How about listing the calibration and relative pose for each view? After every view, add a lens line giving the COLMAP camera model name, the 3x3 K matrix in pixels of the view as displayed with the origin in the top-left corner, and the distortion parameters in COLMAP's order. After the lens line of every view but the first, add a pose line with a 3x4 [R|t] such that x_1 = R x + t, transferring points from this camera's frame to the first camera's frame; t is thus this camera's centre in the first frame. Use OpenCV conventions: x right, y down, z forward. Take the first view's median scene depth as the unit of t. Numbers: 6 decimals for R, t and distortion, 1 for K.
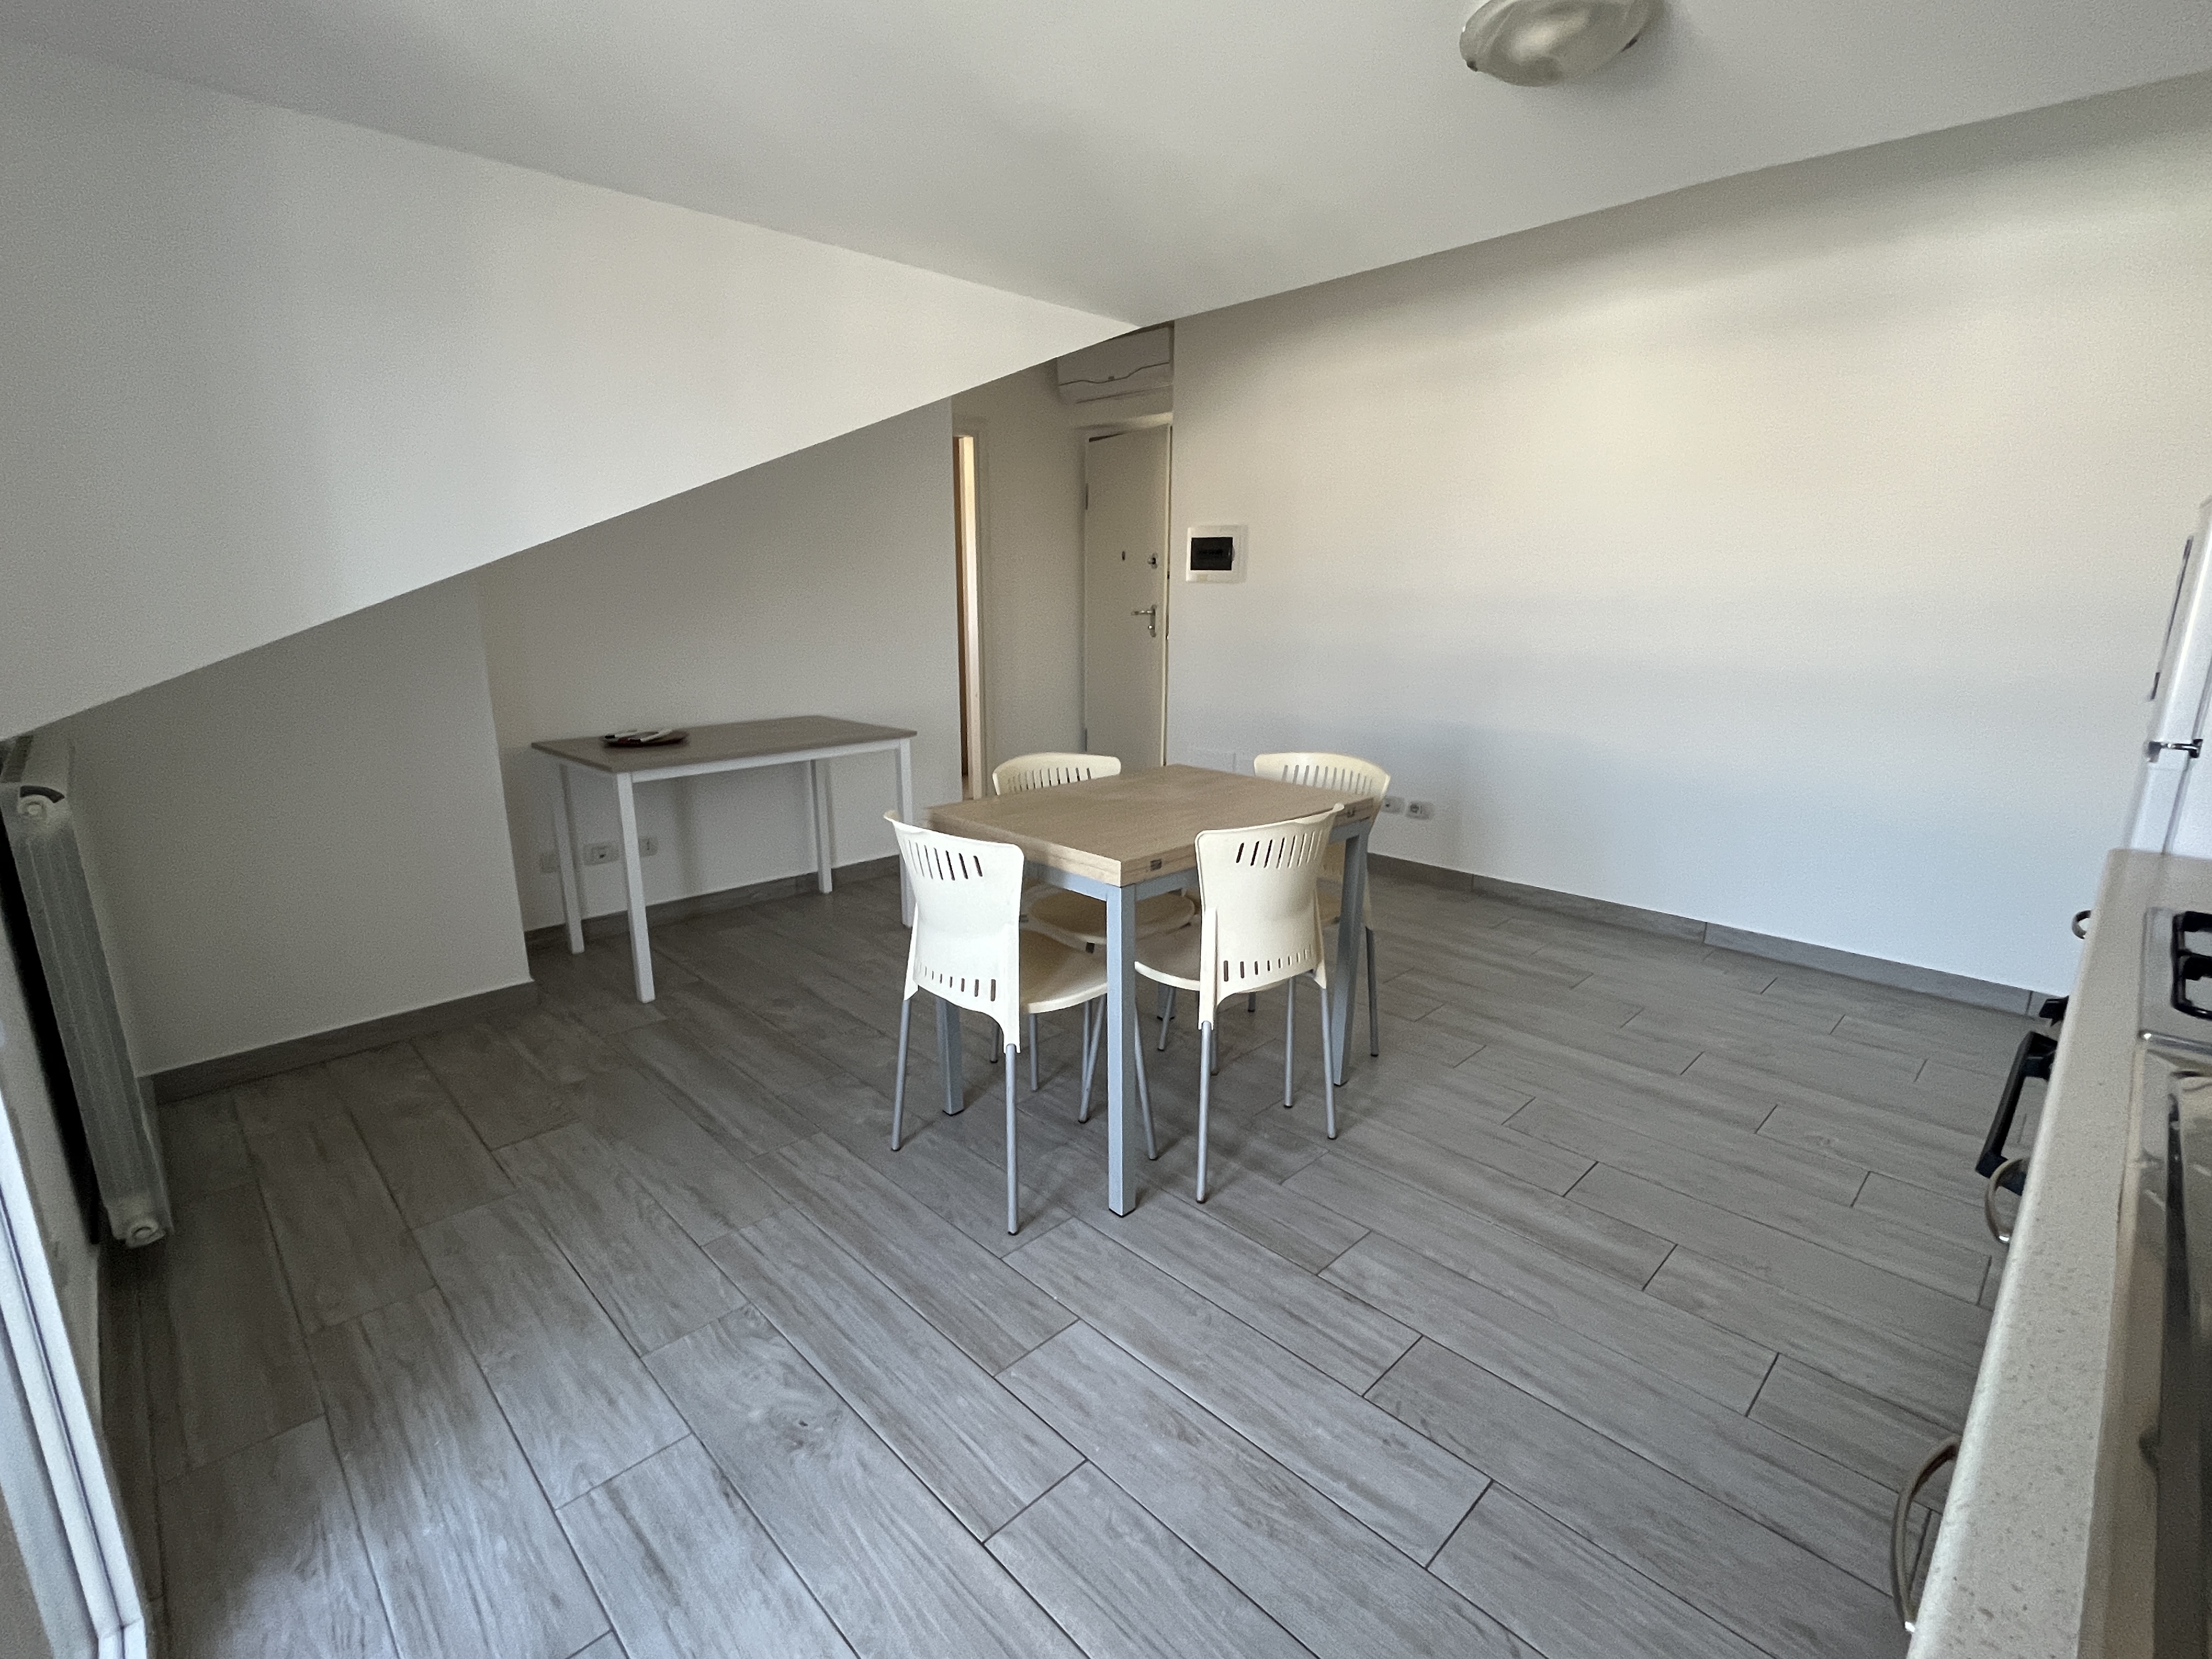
lens RADIAL K [[1028.4, 0, 1106.0], [0, 1028.4, 829.5], [0, 0, 1]] dist [-0.000024, -0.000044]
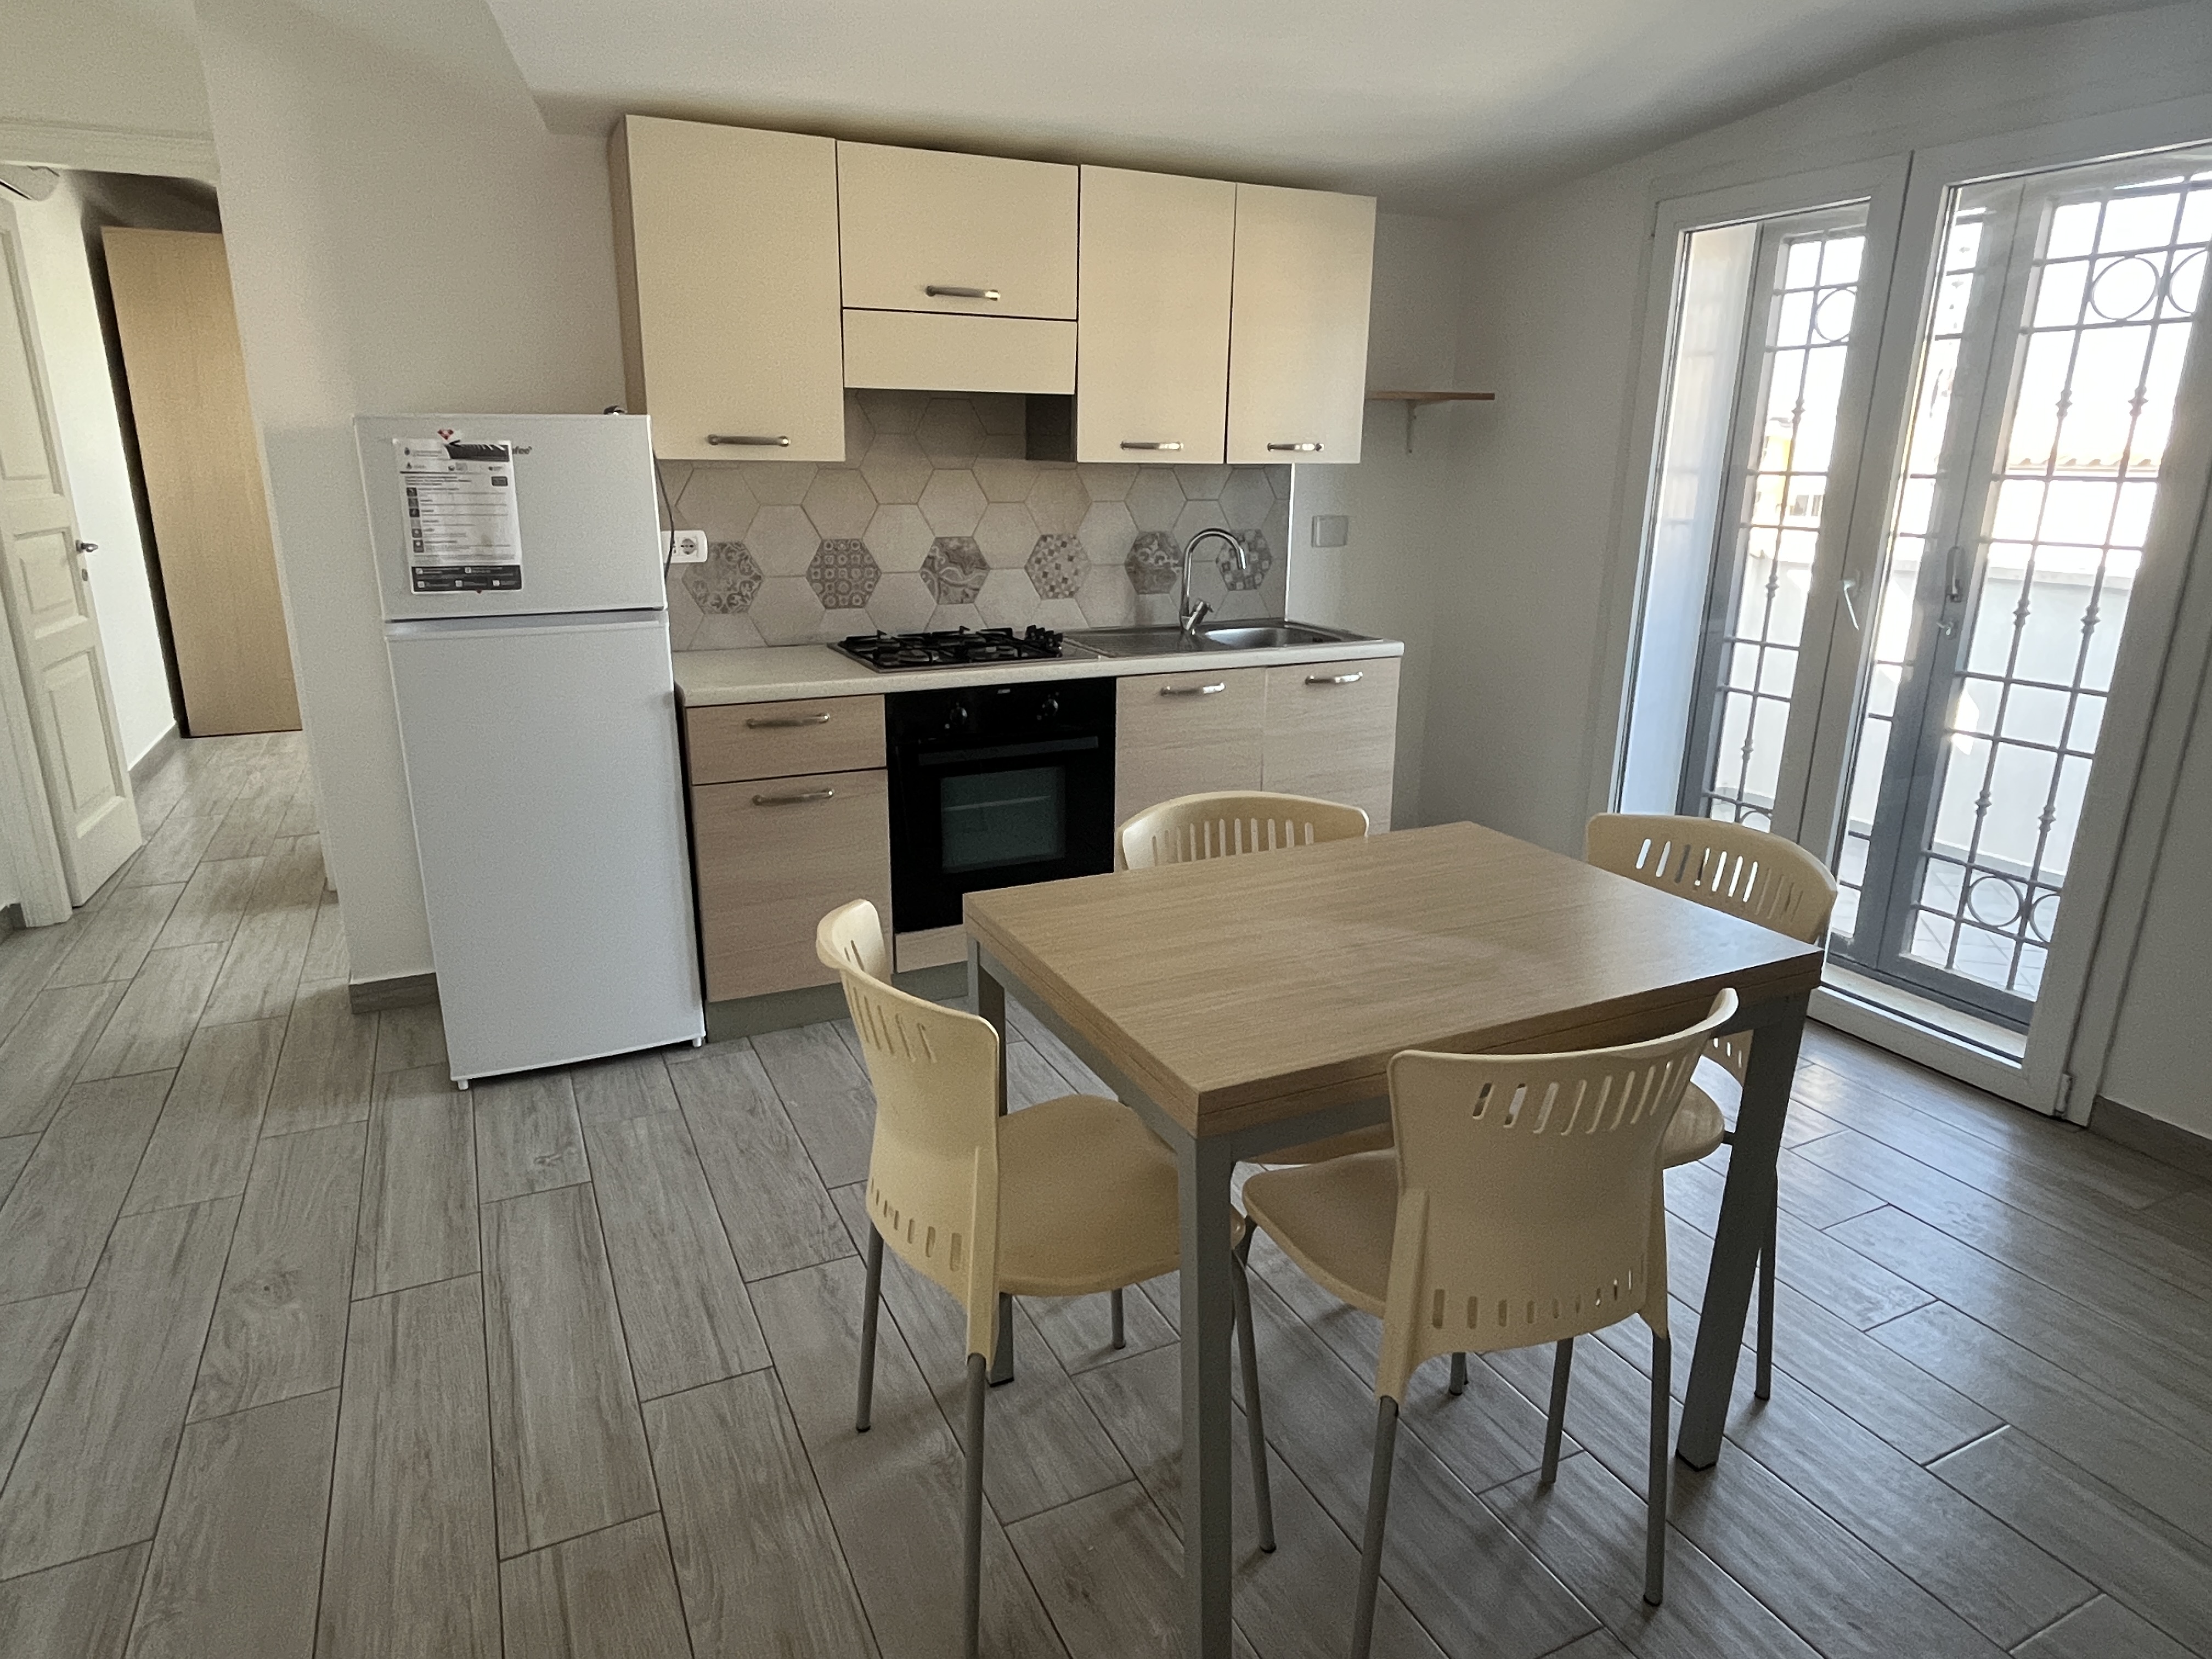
lens RADIAL K [[1306.1, 0, 1106.0], [0, 1306.1, 829.5], [0, 0, 1]] dist [0.002145, -0.001458]
pose [[-0.950519, -0.097446, 0.294989, -0.015222], [0.060703, 0.872975, 0.483974, -0.335290], [-0.304679, 0.477933, -0.823863, 1.298845]]
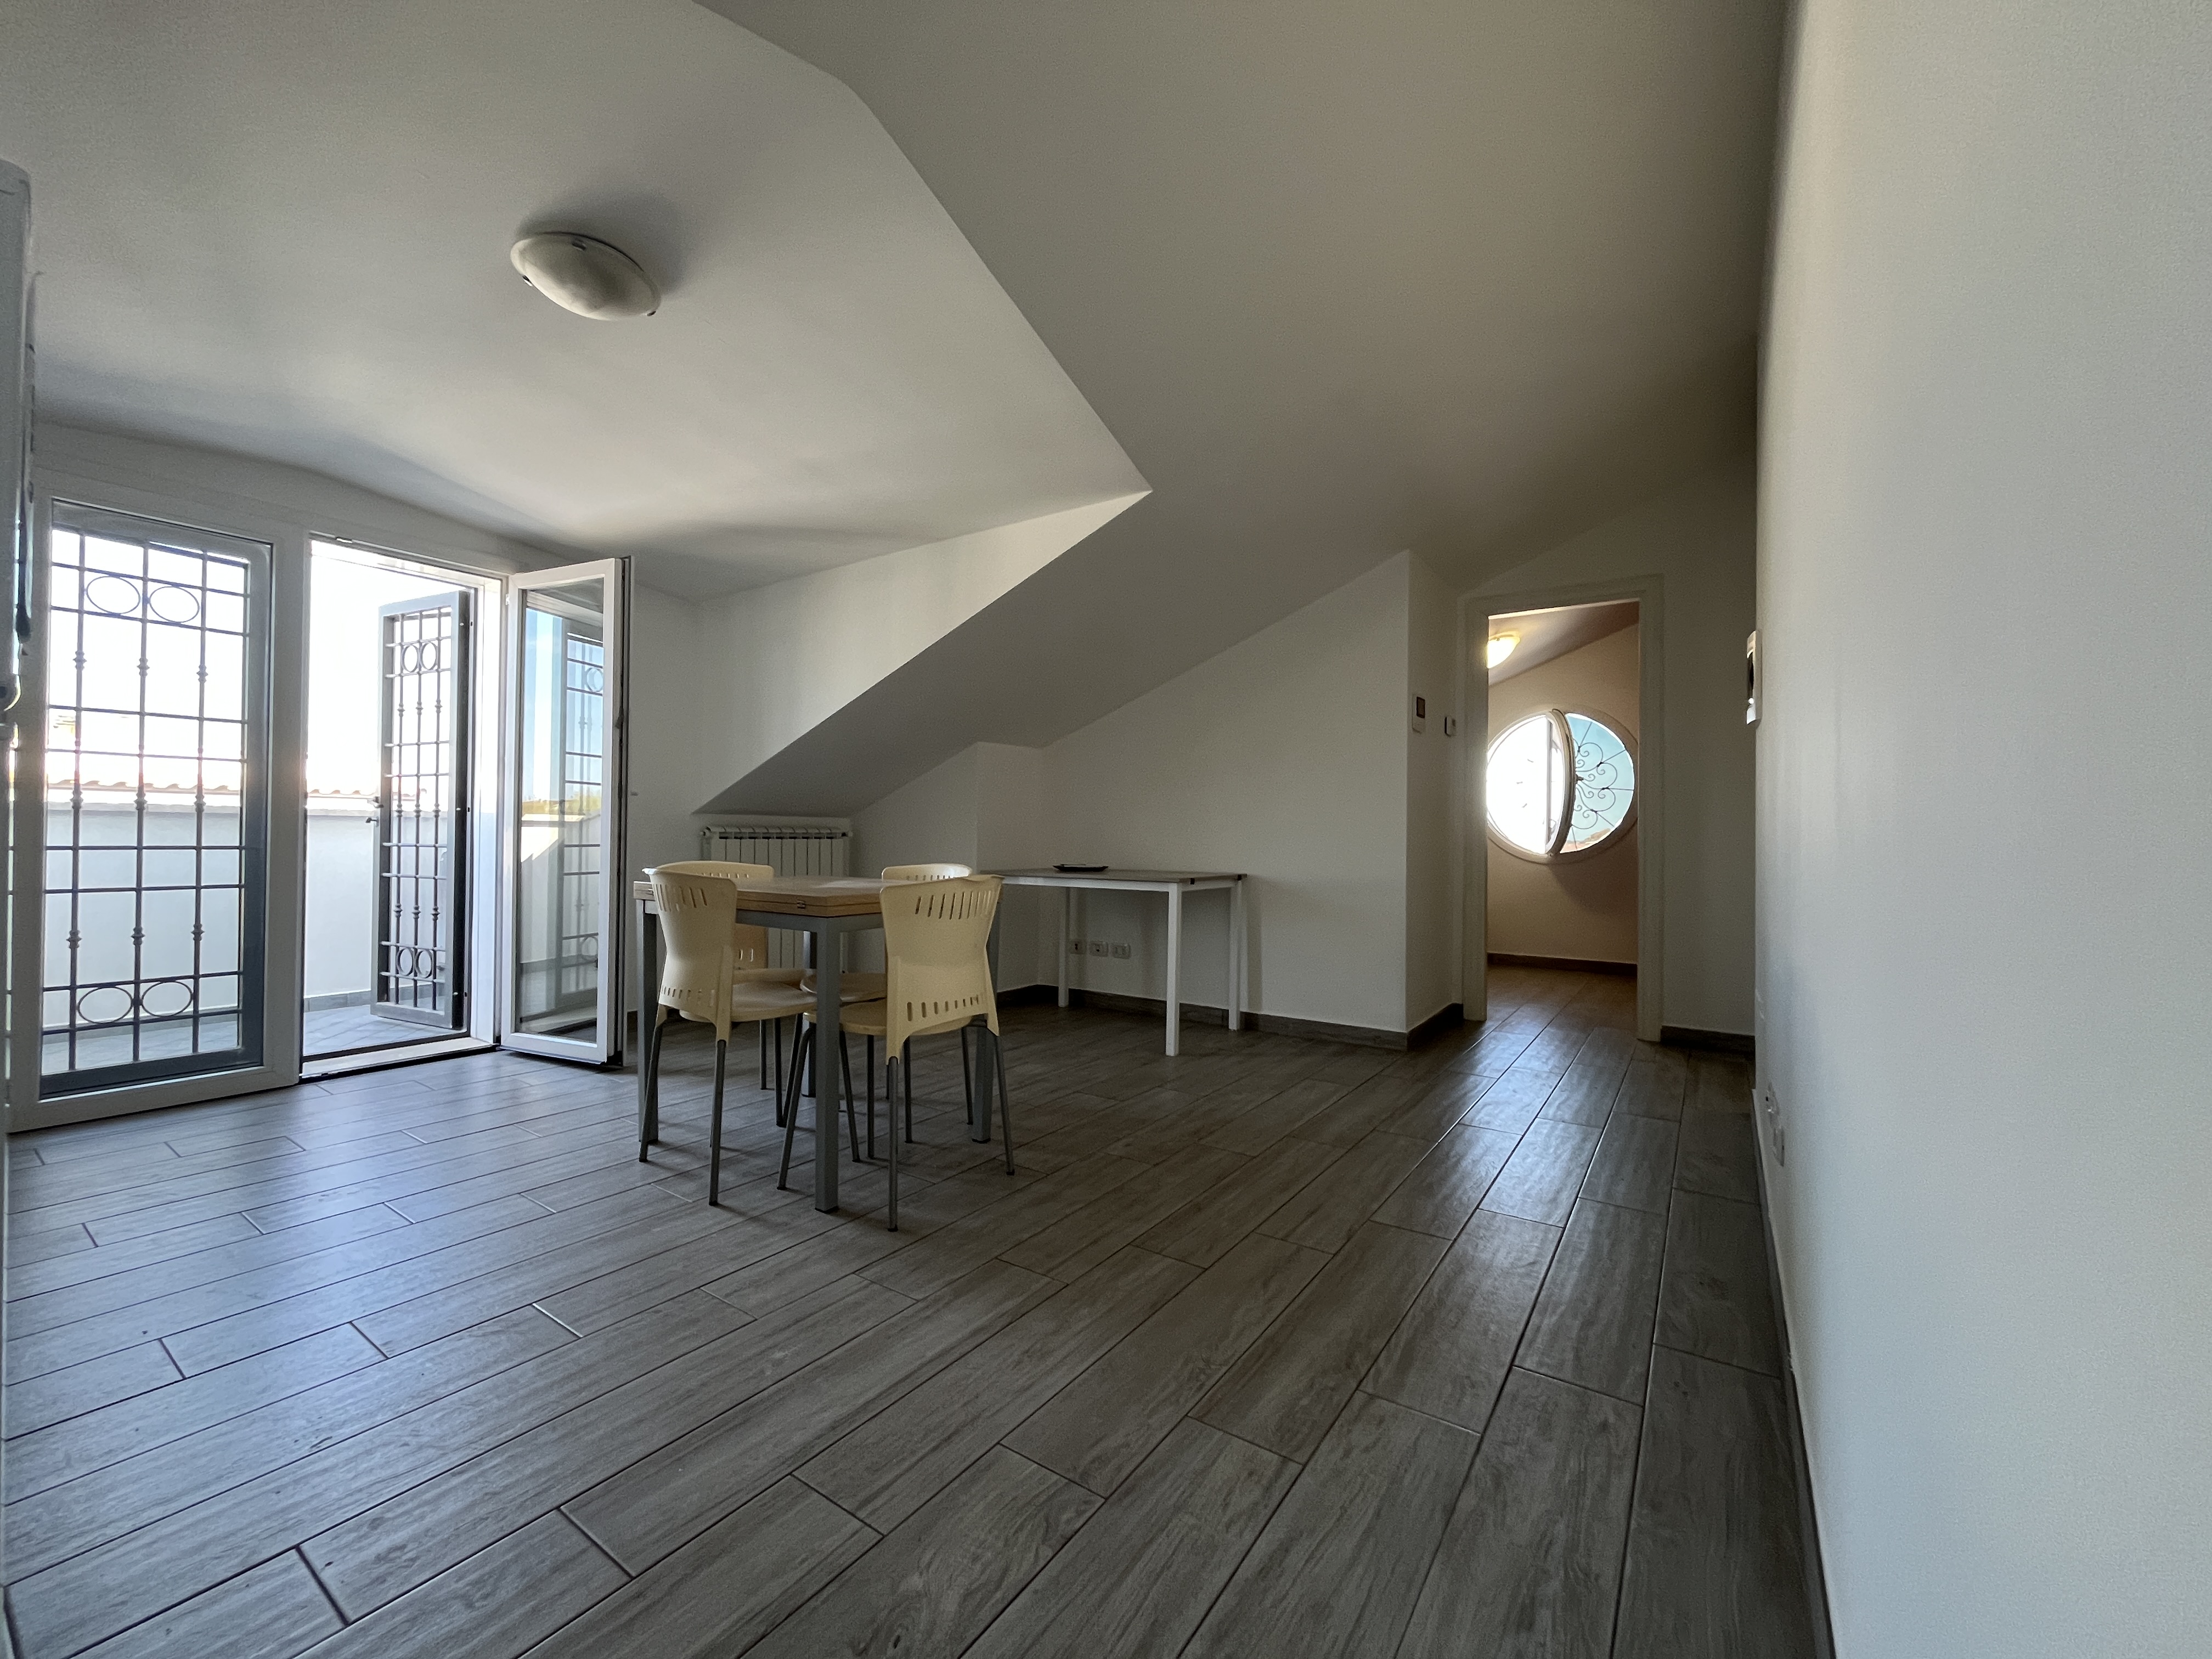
lens RADIAL K [[884.6, 0, 1095.5], [0, 884.6, 835.7], [0, 0, 1]] dist [0.000493, -0.003384]
pose [[0.192436, -0.007651, -0.981280, 0.948715], [-0.237830, 0.969793, -0.054202, -0.083824], [0.952053, 0.243808, 0.184804, 0.905085]]
